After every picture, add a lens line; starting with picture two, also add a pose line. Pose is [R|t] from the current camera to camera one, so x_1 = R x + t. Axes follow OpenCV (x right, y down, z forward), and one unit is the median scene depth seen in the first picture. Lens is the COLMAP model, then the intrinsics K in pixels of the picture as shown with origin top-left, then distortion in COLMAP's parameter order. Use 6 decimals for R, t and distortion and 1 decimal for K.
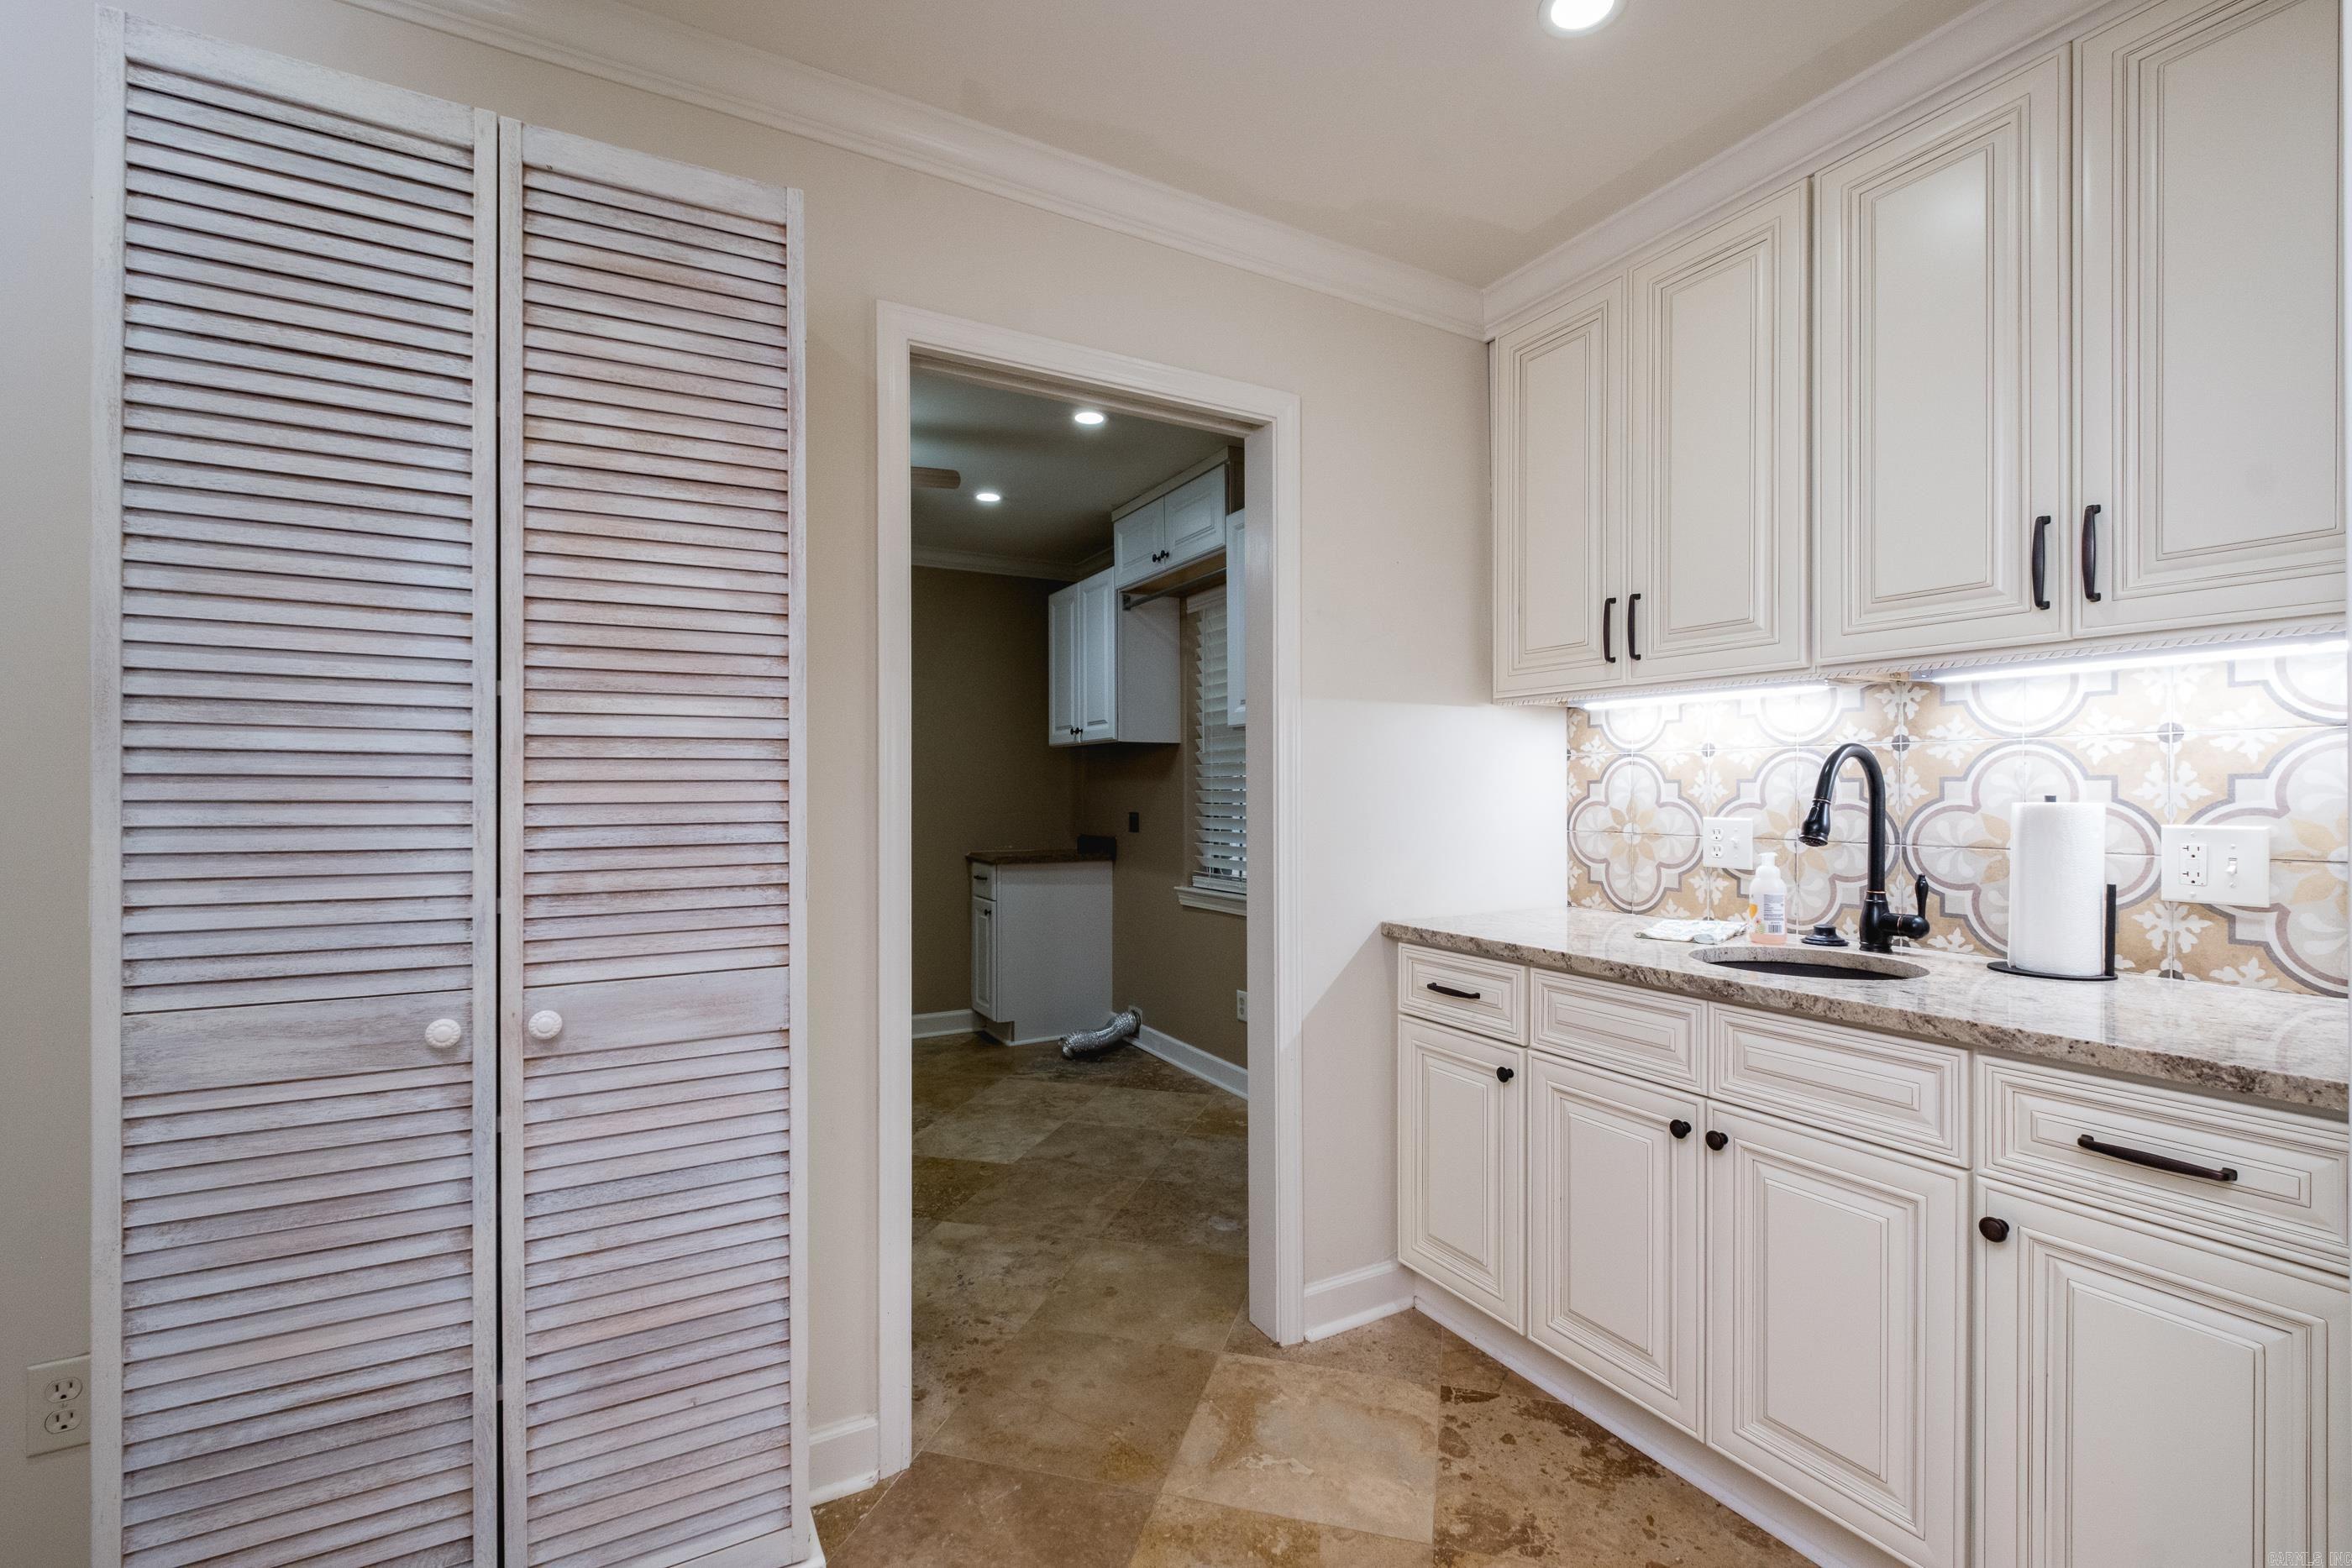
lens RADIAL K [[1017.4, 0, 1180.2], [0, 1017.4, 792.0], [0, 0, 1]] dist [0.008047, -0.005017]
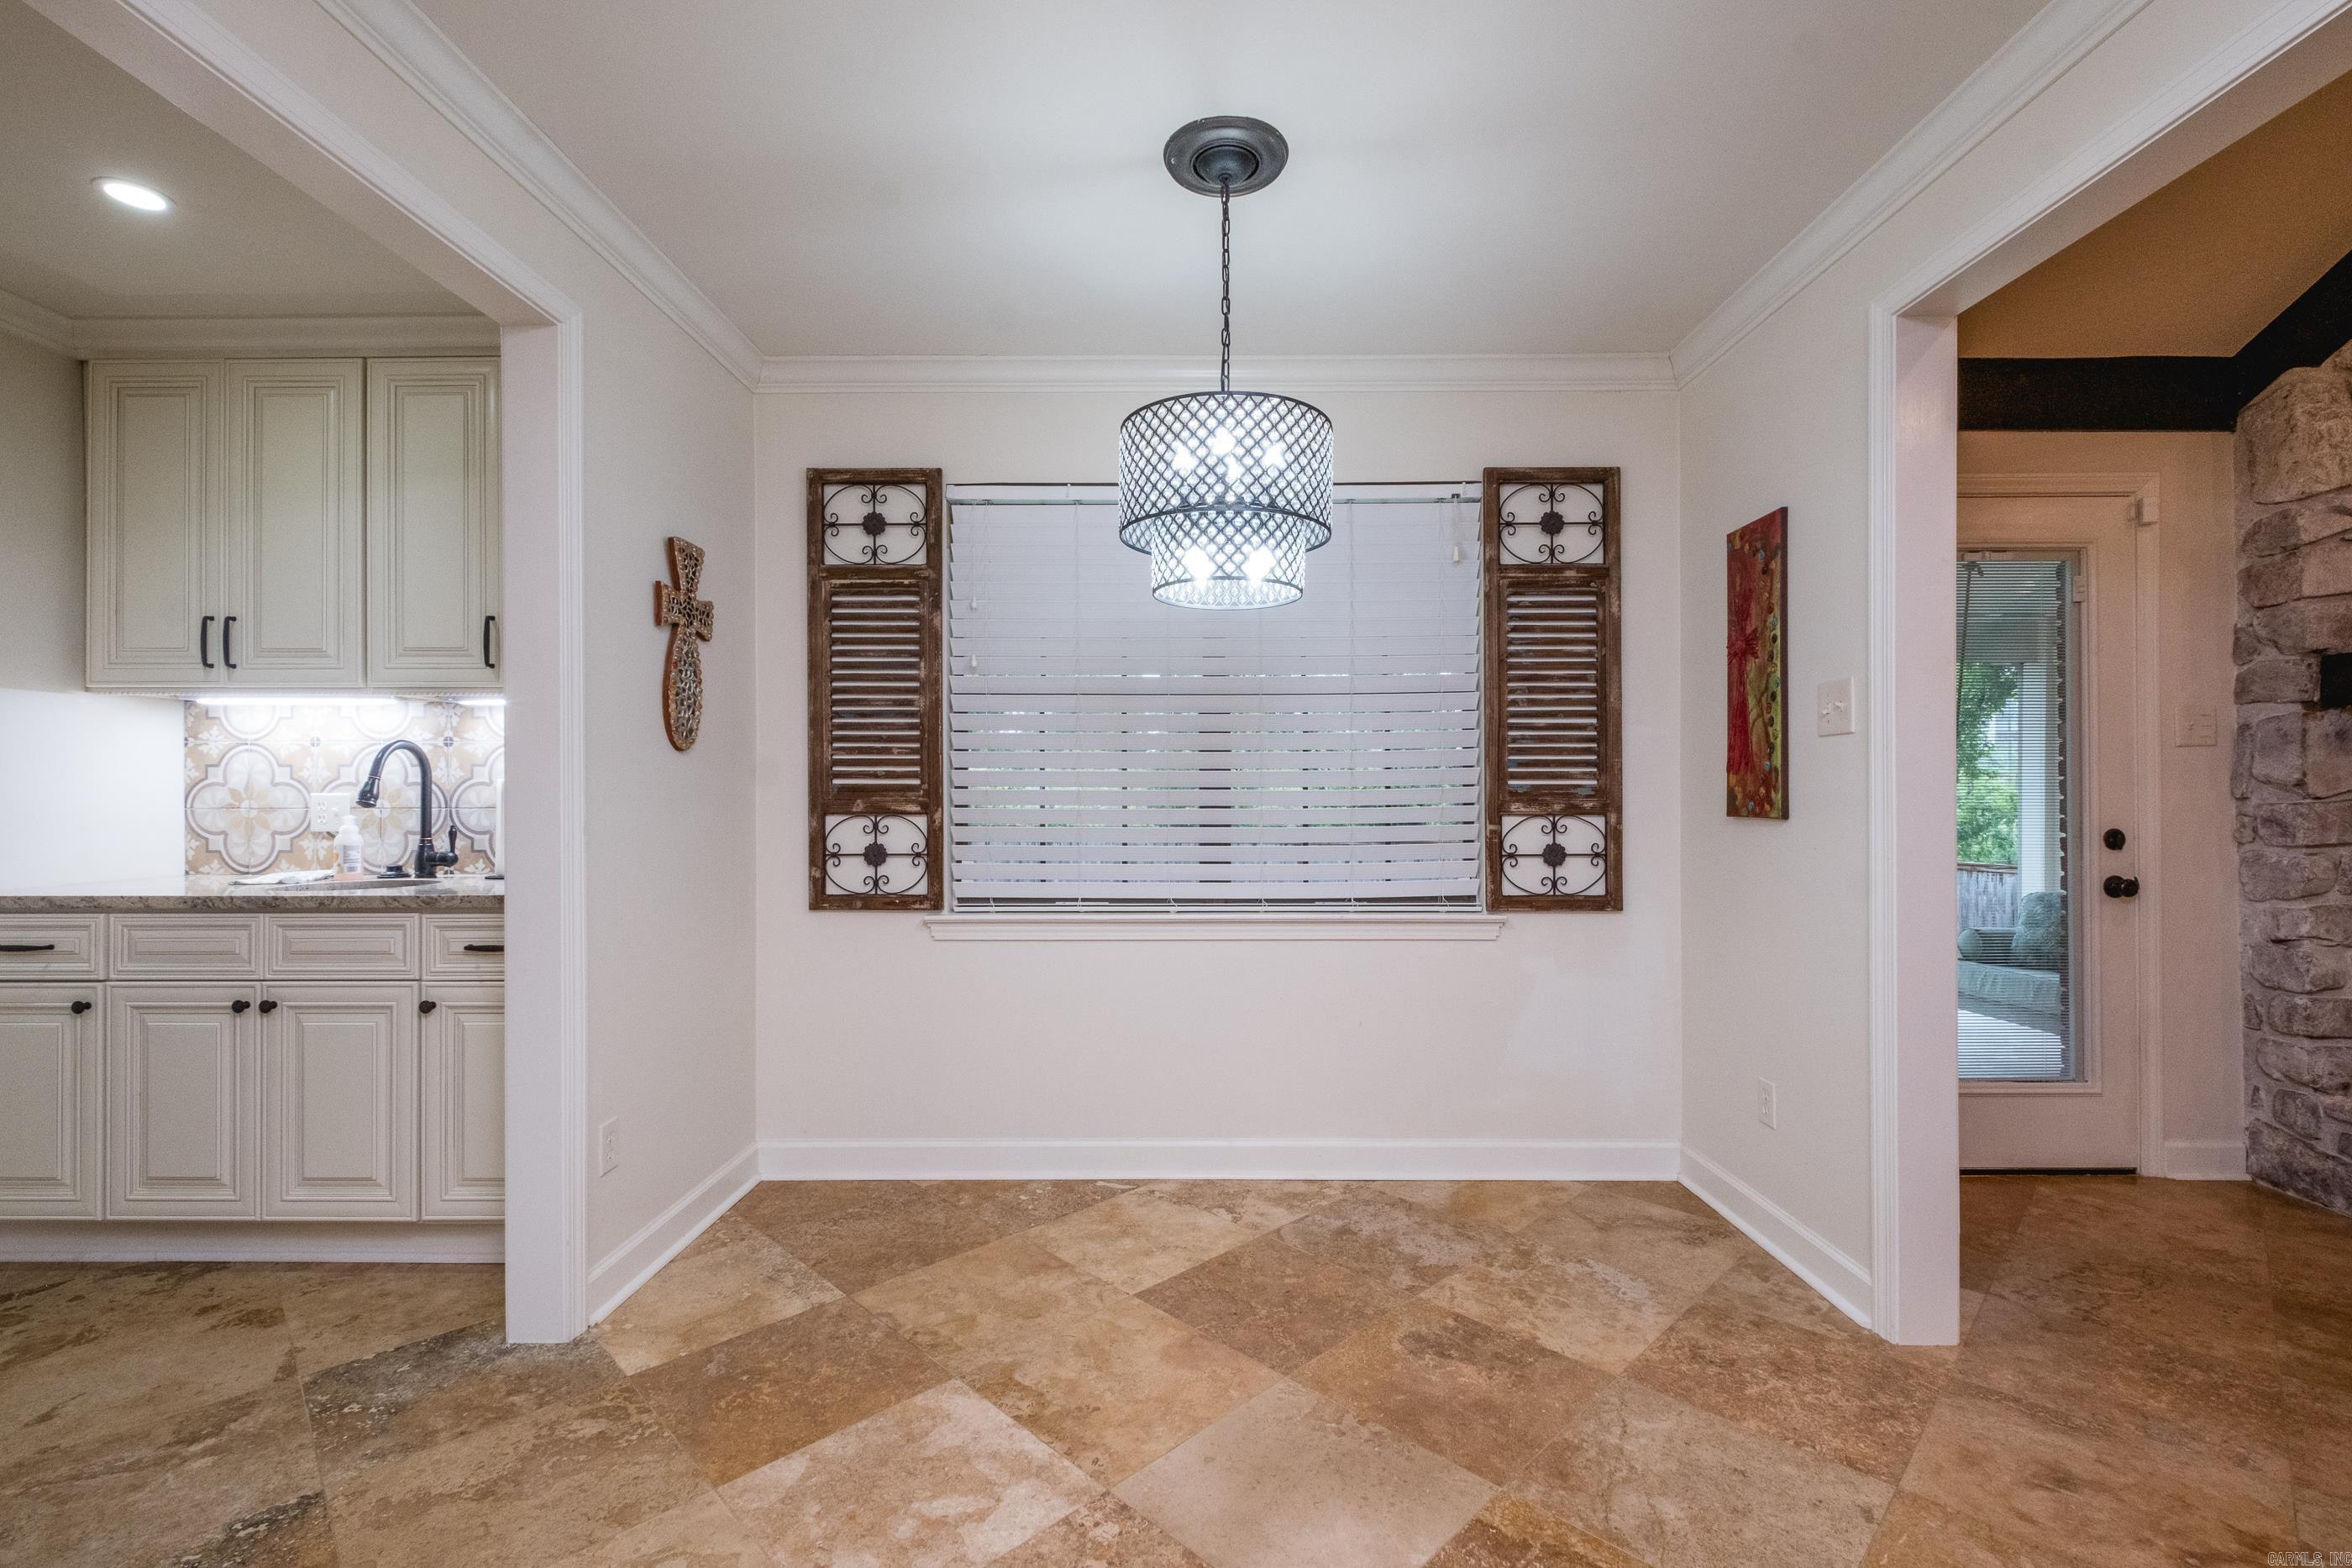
lens RADIAL K [[1017.4, 0, 1208.4], [0, 1017.4, 796.2], [0, 0, 1]] dist [0.008047, -0.005017]
pose [[0.487835, -0.000059, 0.872936, -0.076590], [0.002736, 0.999995, -0.001462, 0.038328], [-0.872931, 0.003101, 0.487833, -0.735489]]
